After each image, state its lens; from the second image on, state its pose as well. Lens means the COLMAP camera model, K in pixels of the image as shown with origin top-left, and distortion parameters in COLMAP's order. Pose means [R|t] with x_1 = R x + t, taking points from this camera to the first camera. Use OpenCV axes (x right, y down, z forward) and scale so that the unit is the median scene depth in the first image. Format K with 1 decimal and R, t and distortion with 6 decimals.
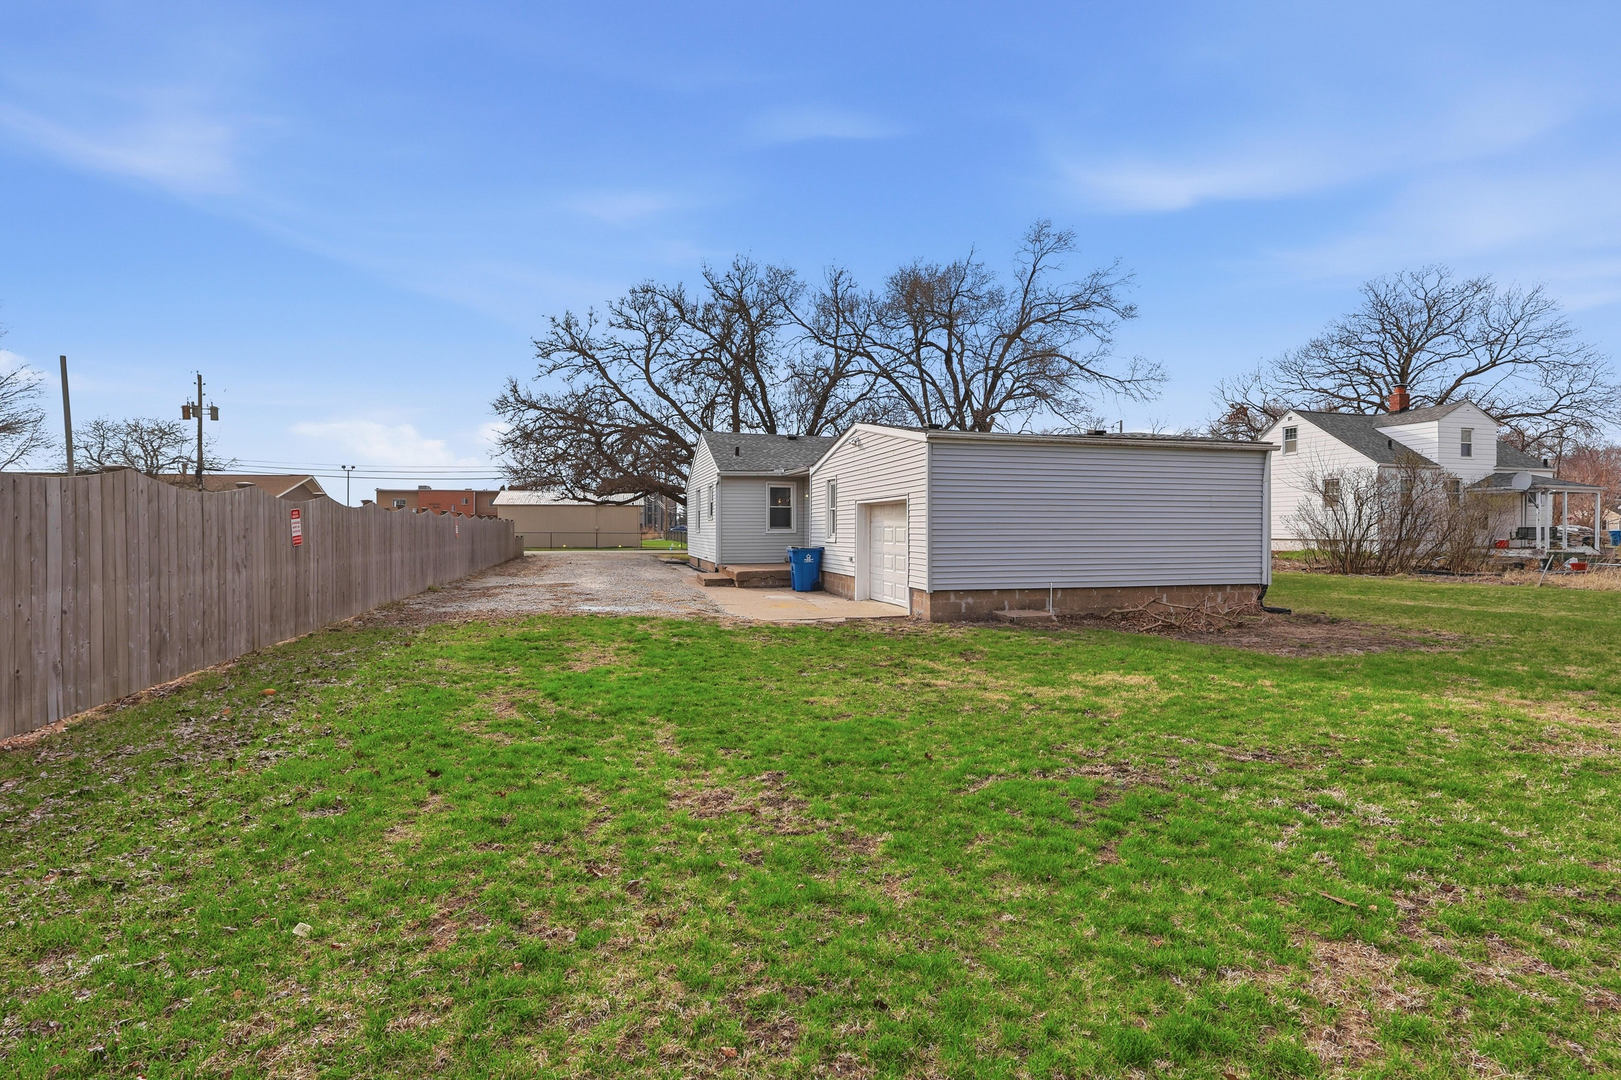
lens RADIAL K [[767.8, 0, 813.5], [0, 767.8, 535.5], [0, 0, 1]] dist [-0.000992, -0.000869]
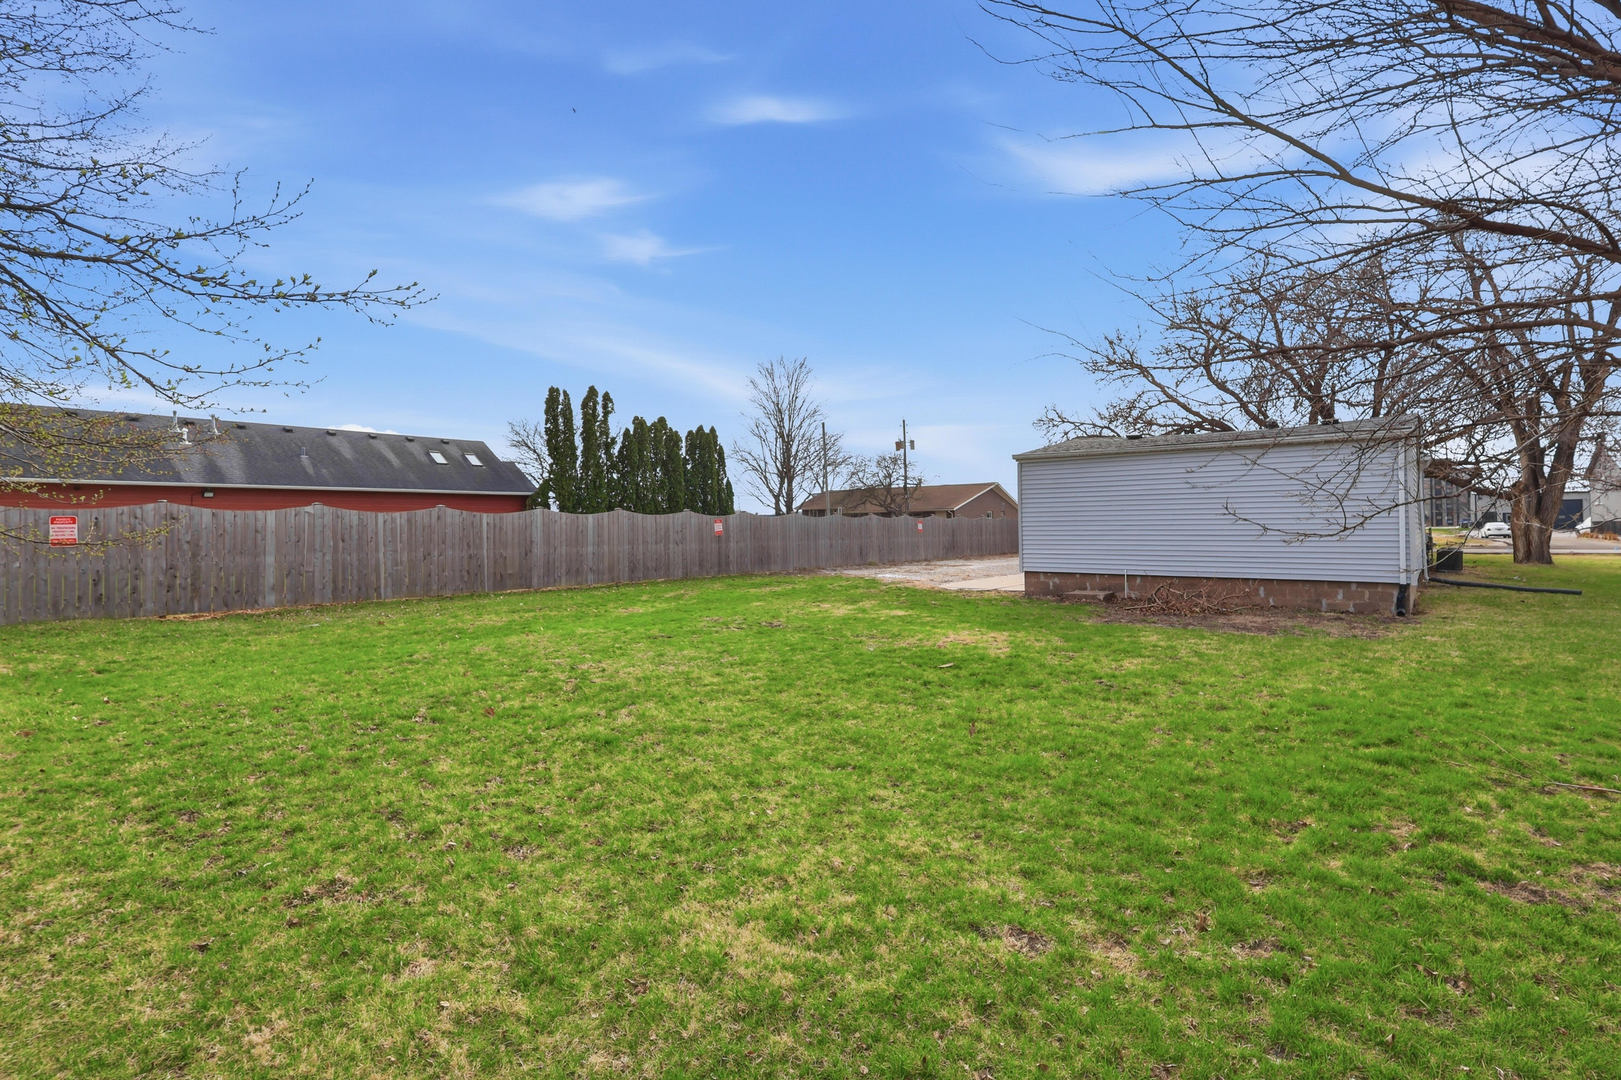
lens RADIAL K [[767.8, 0, 801.7], [0, 767.8, 535.4], [0, 0, 1]] dist [-0.000992, -0.000869]
pose [[0.598849, 0.005886, -0.800840, 0.968511], [-0.000284, 0.999974, 0.007138, -0.000340], [0.800862, -0.004047, 0.598836, -0.120249]]
